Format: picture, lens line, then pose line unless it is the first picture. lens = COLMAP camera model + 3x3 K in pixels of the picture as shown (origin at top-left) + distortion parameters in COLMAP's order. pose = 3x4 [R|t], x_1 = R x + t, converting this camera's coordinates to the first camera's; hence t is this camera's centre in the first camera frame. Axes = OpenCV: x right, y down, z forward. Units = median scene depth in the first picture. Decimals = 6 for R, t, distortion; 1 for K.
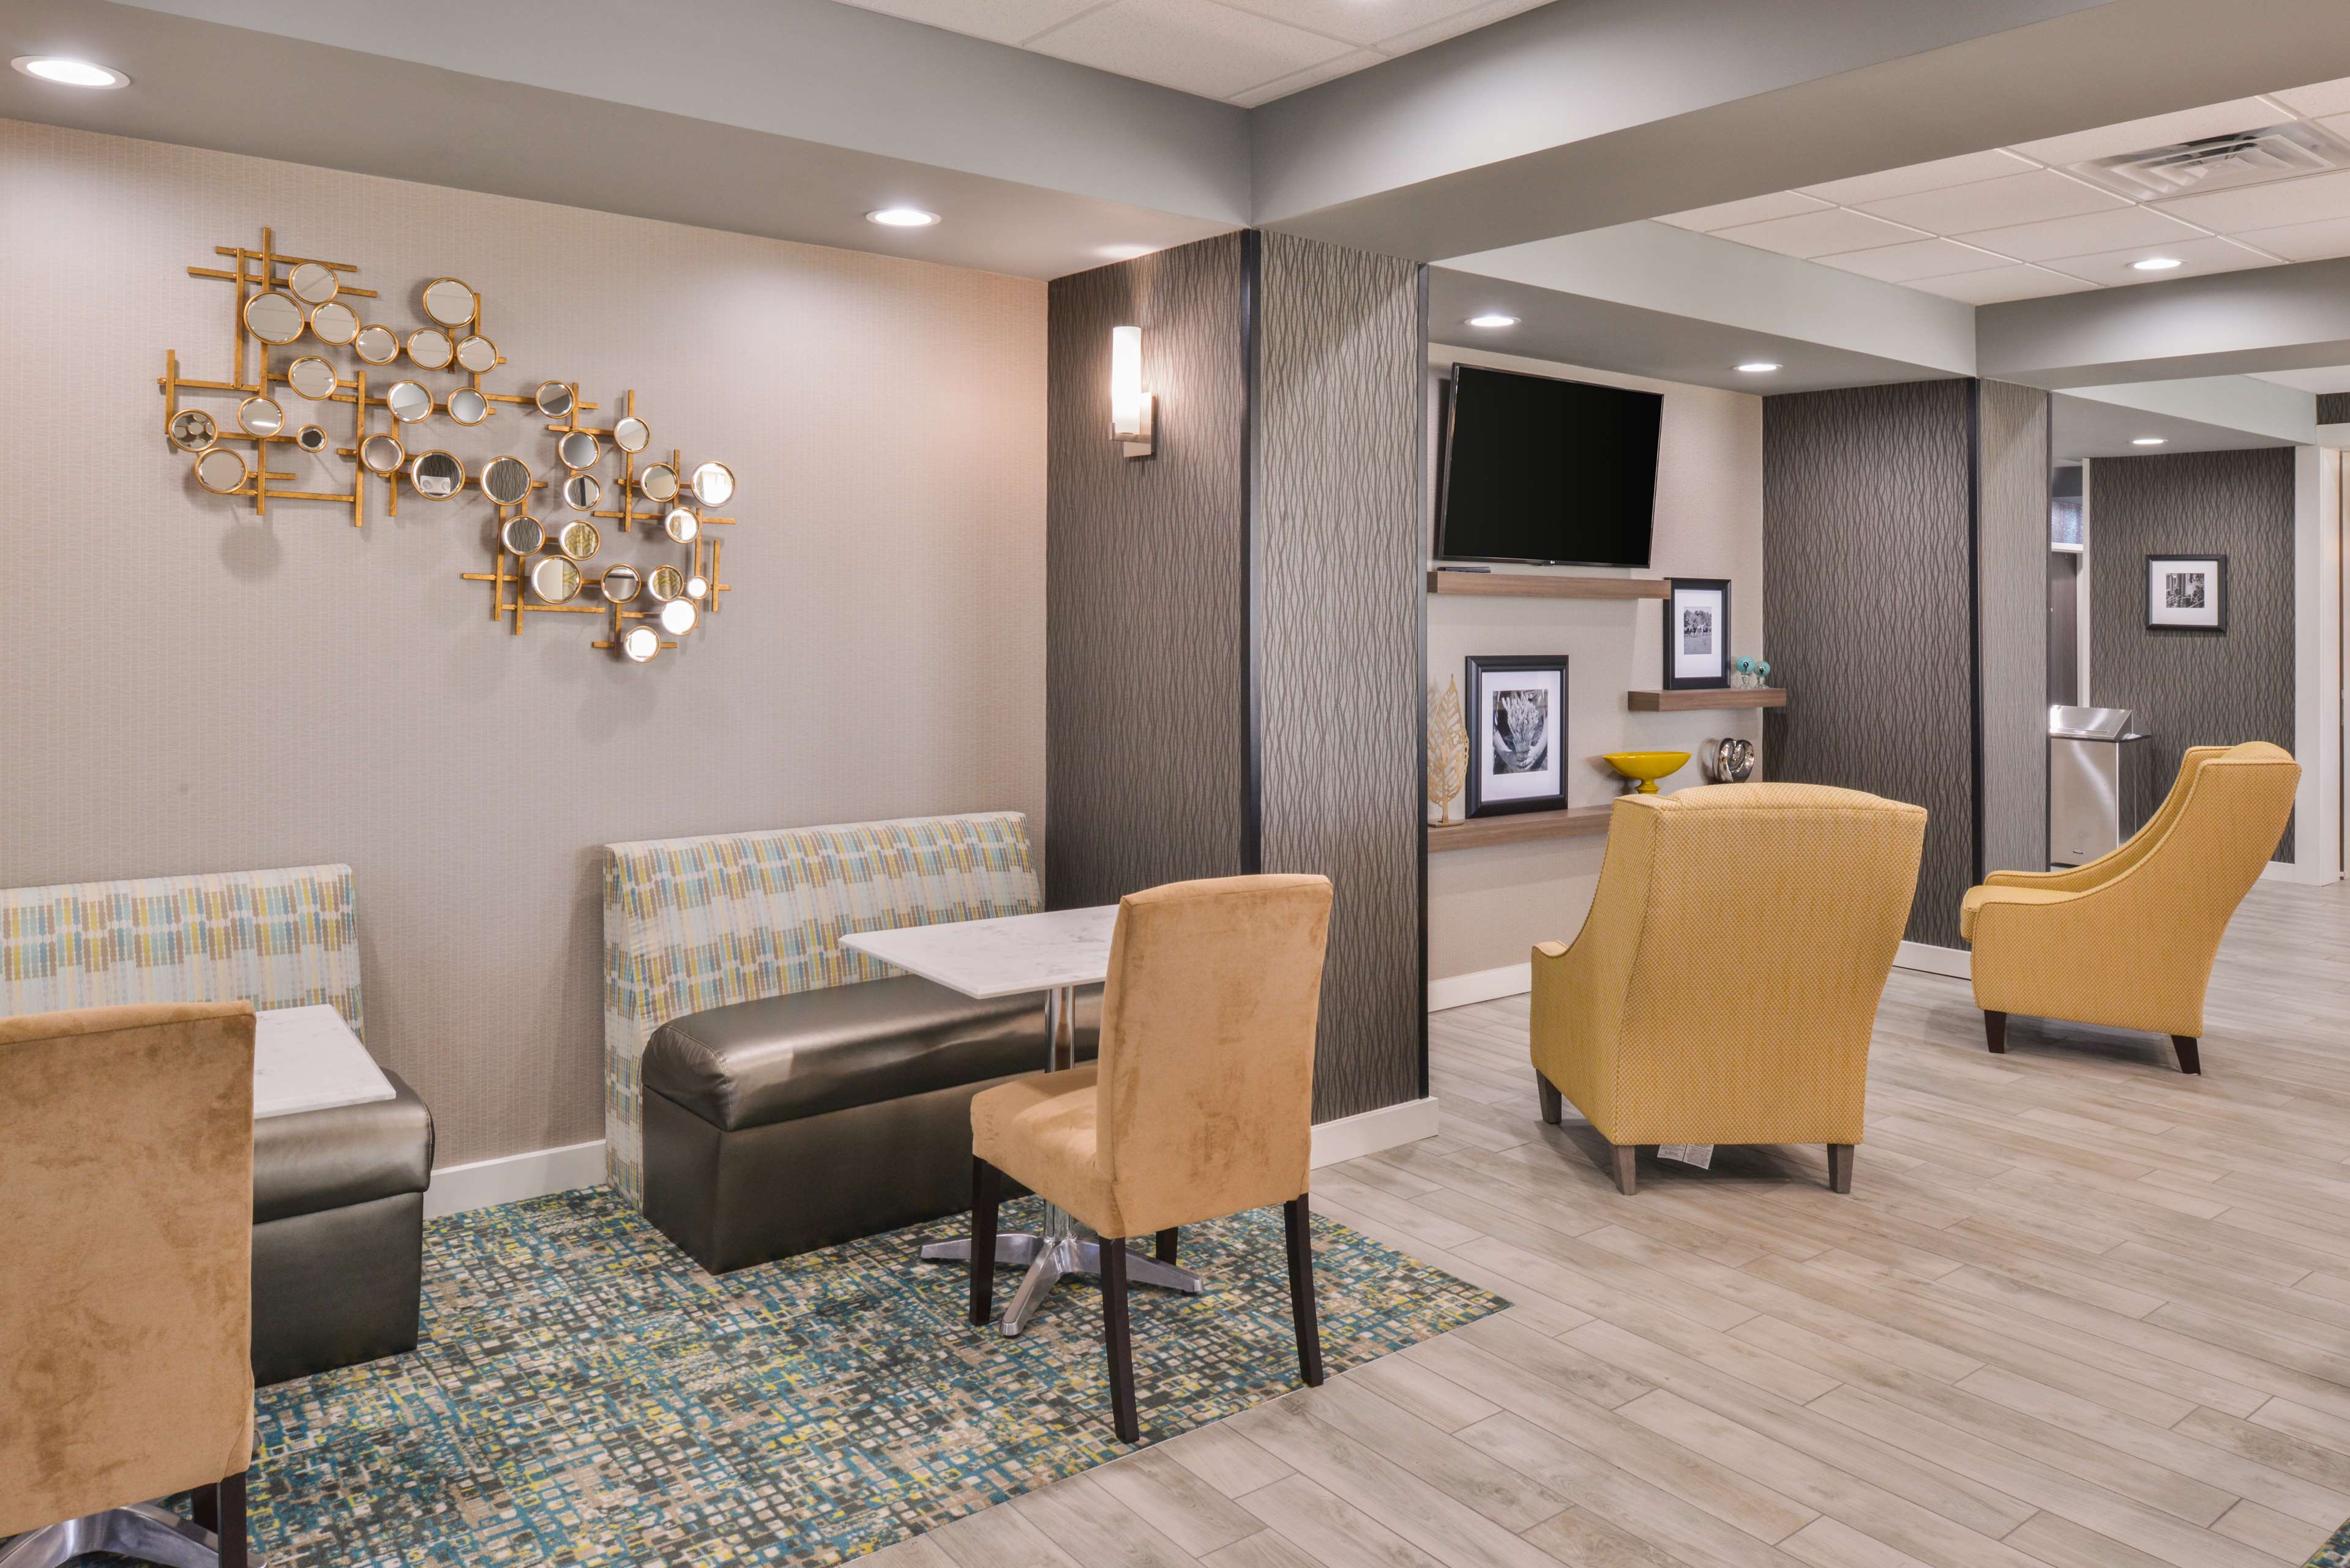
lens RADIAL K [[1586.4, 0, 1162.3], [0, 1586.4, 570.7], [0, 0, 1]] dist [-0.004254, -0.005670]
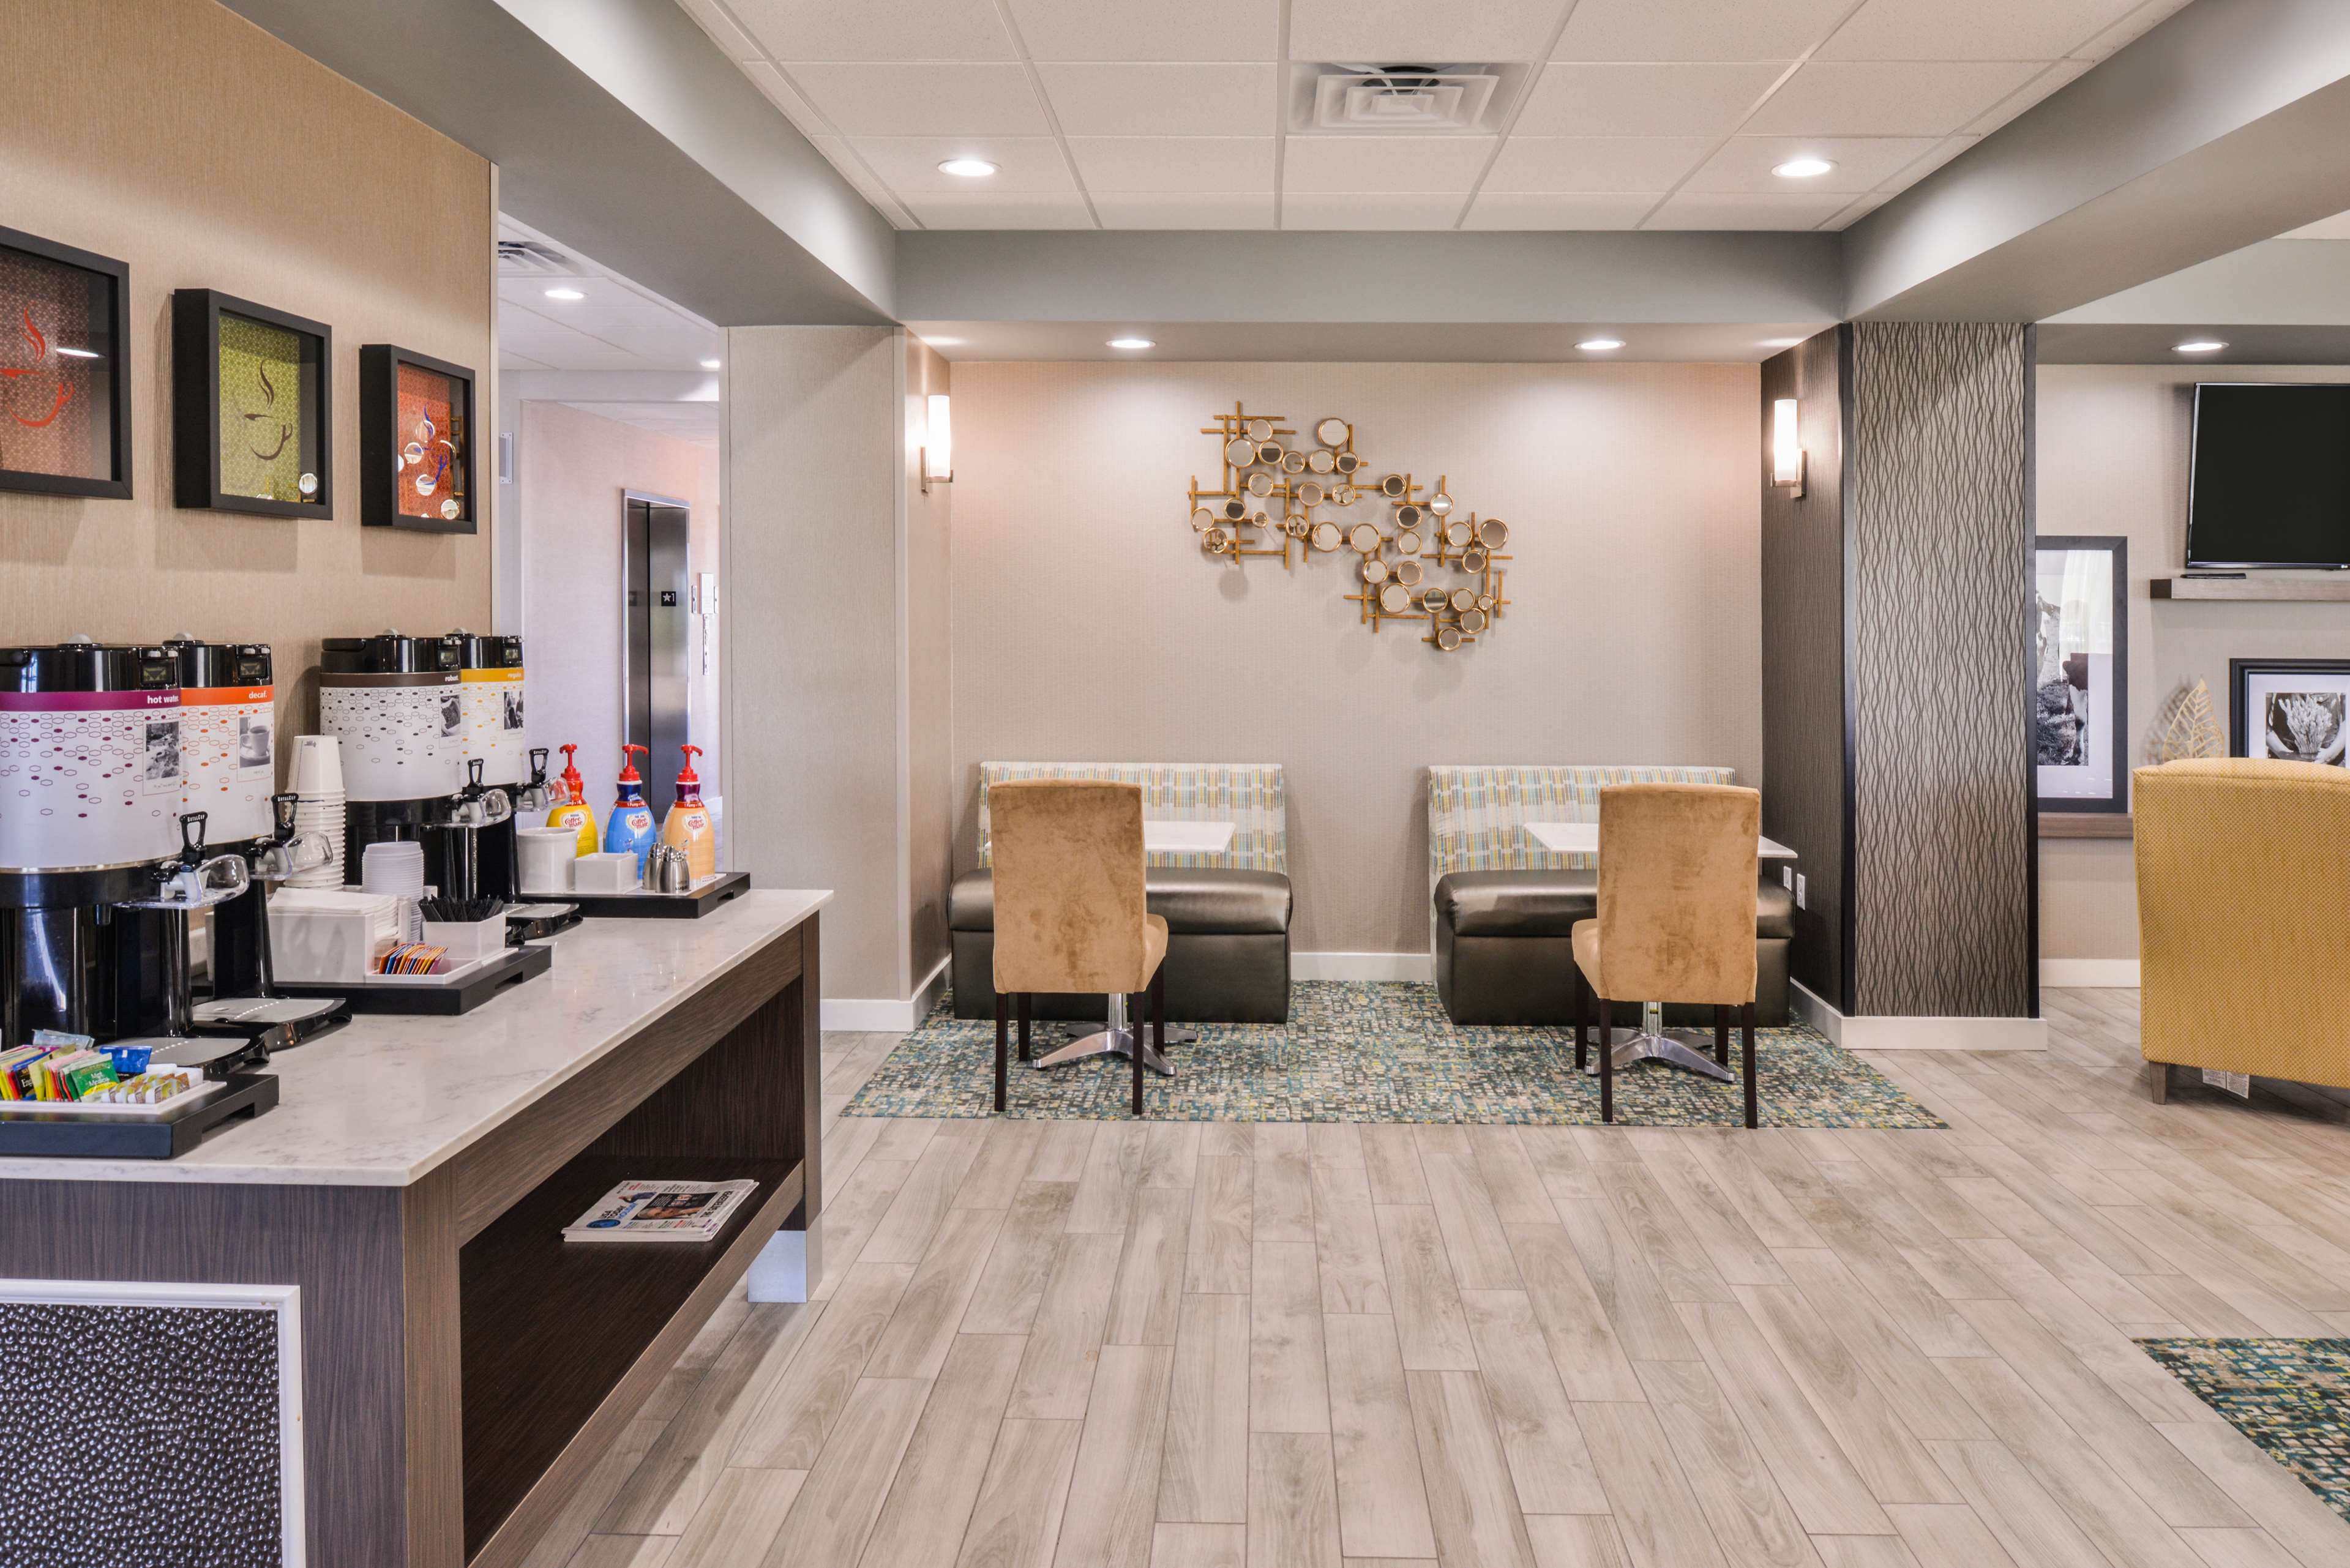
lens RADIAL K [[1586.4, 0, 1162.3], [0, 1586.4, 570.7], [0, 0, 1]] dist [-0.004254, -0.005670]
pose [[0.751852, -0.026337, -0.658806, 0.524908], [0.018269, 0.999650, -0.019115, 0.004438], [0.659079, 0.002336, 0.752070, -0.382700]]
